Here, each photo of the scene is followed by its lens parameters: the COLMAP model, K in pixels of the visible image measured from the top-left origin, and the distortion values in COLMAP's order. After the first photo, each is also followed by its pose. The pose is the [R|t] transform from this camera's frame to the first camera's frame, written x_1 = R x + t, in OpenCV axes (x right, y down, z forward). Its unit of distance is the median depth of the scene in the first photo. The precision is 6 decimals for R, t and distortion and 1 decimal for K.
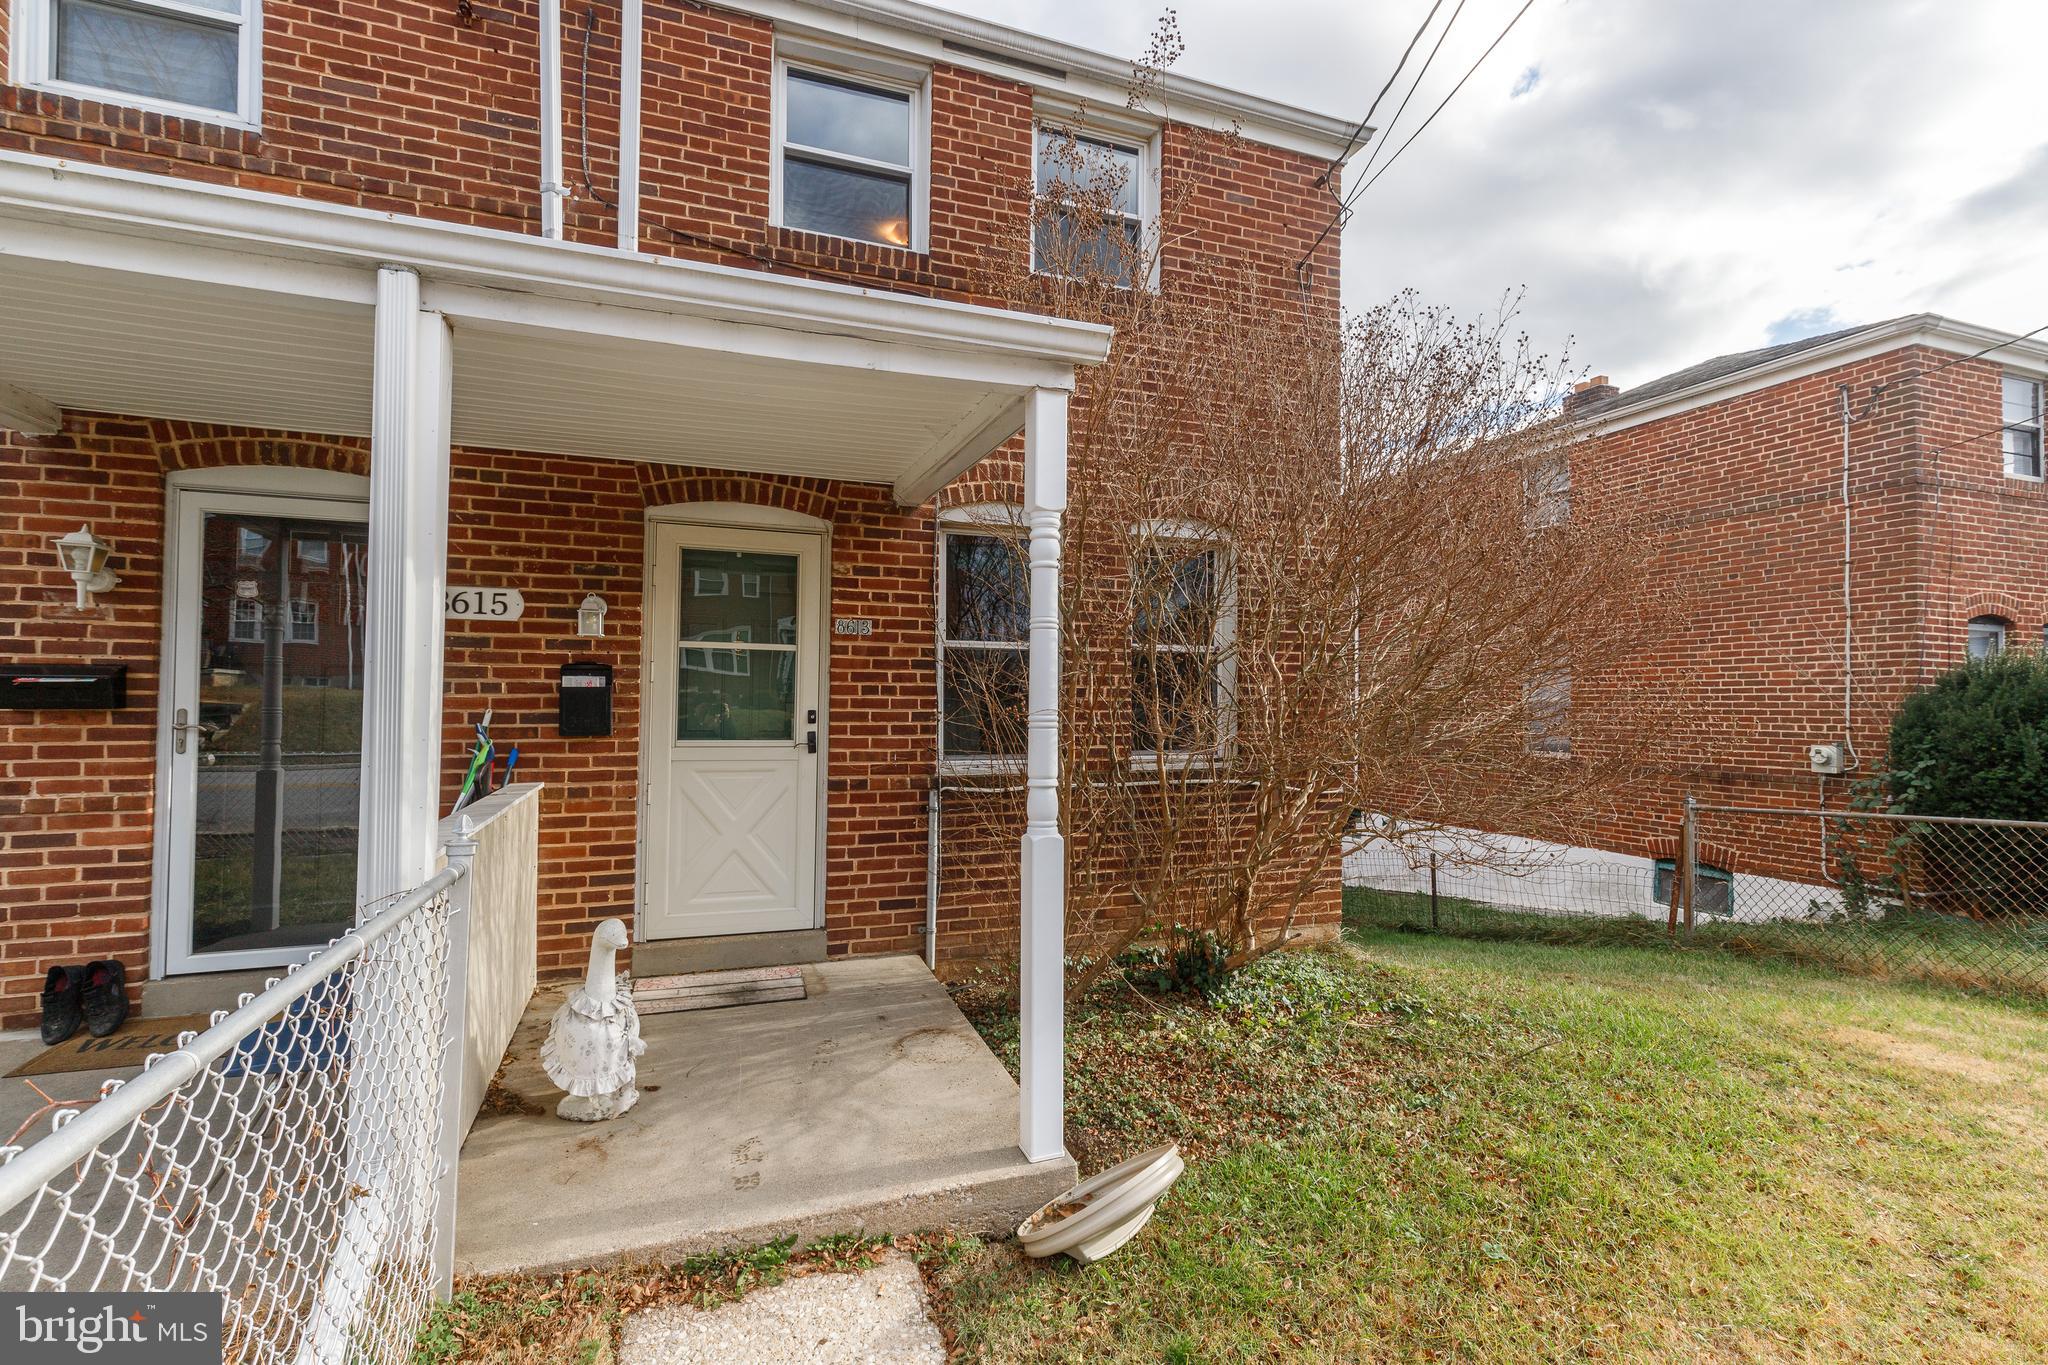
lens RADIAL K [[916.9, 0, 1019.4], [0, 916.9, 682.3], [0, 0, 1]] dist [0.003140, 0.001032]
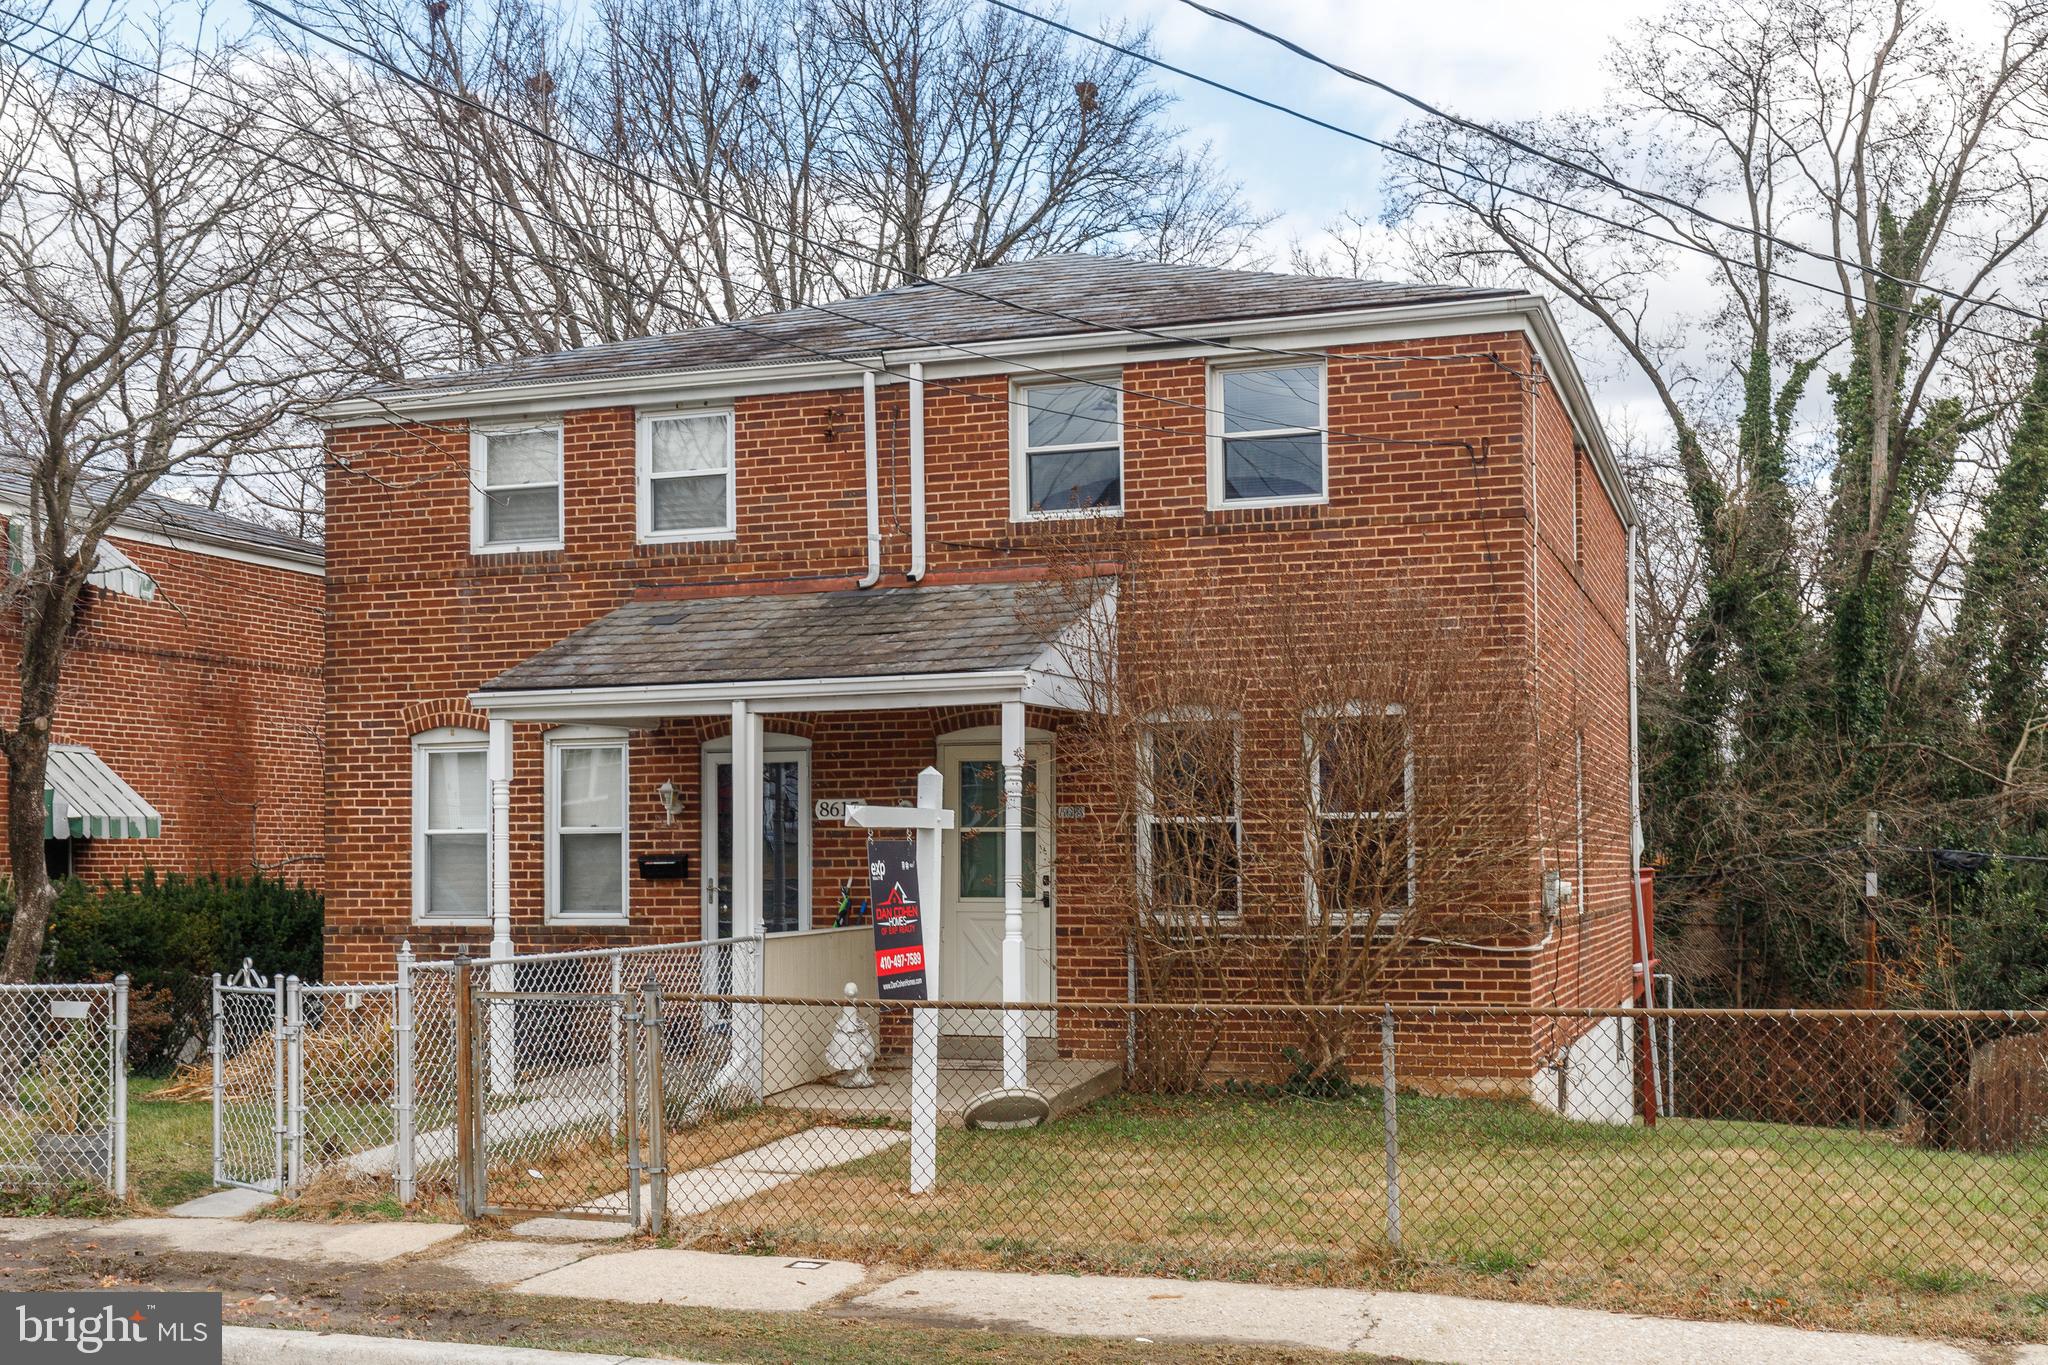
lens RADIAL K [[2216.1, 0, 995.5], [0, 2216.1, 826.3], [0, 0, 1]] dist [0.004107, 0.000000]
pose [[0.770681, -0.024960, -0.636733, 1.994294], [0.026507, 0.999623, -0.007102, -0.022941], [0.636670, -0.011404, 0.771052, -1.730939]]
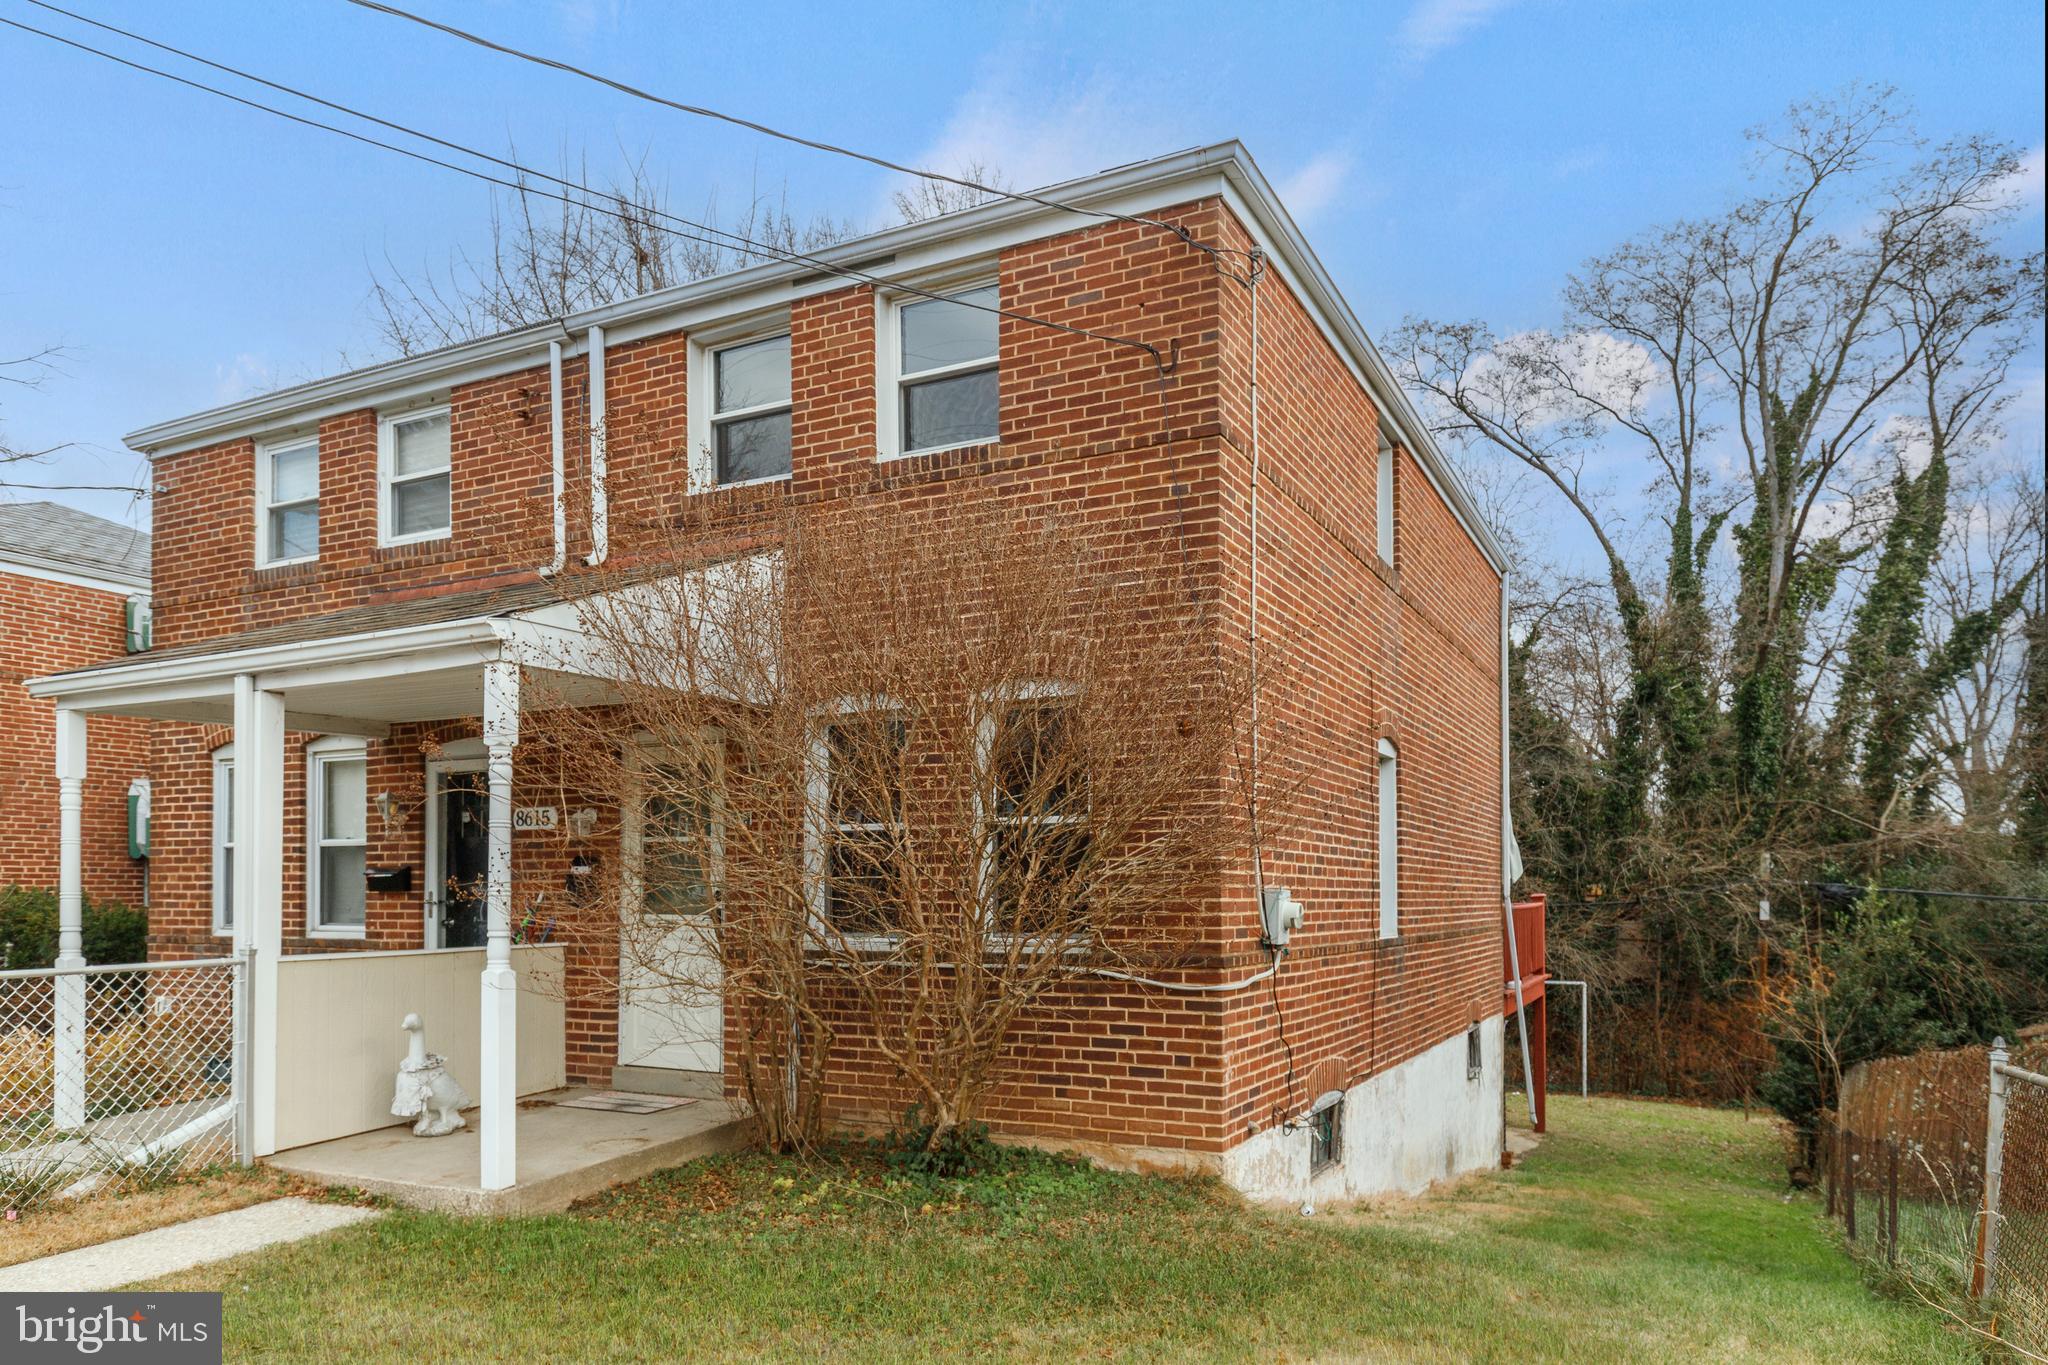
lens RADIAL K [[1344.8, 0, 1021.8], [0, 1344.8, 877.0], [0, 0, 1]] dist [0.010817, -0.003113]
pose [[0.675219, -0.016788, -0.737426, 1.492913], [0.019745, 0.999794, -0.004681, 0.032415], [0.737353, -0.011400, 0.675411, 0.120676]]
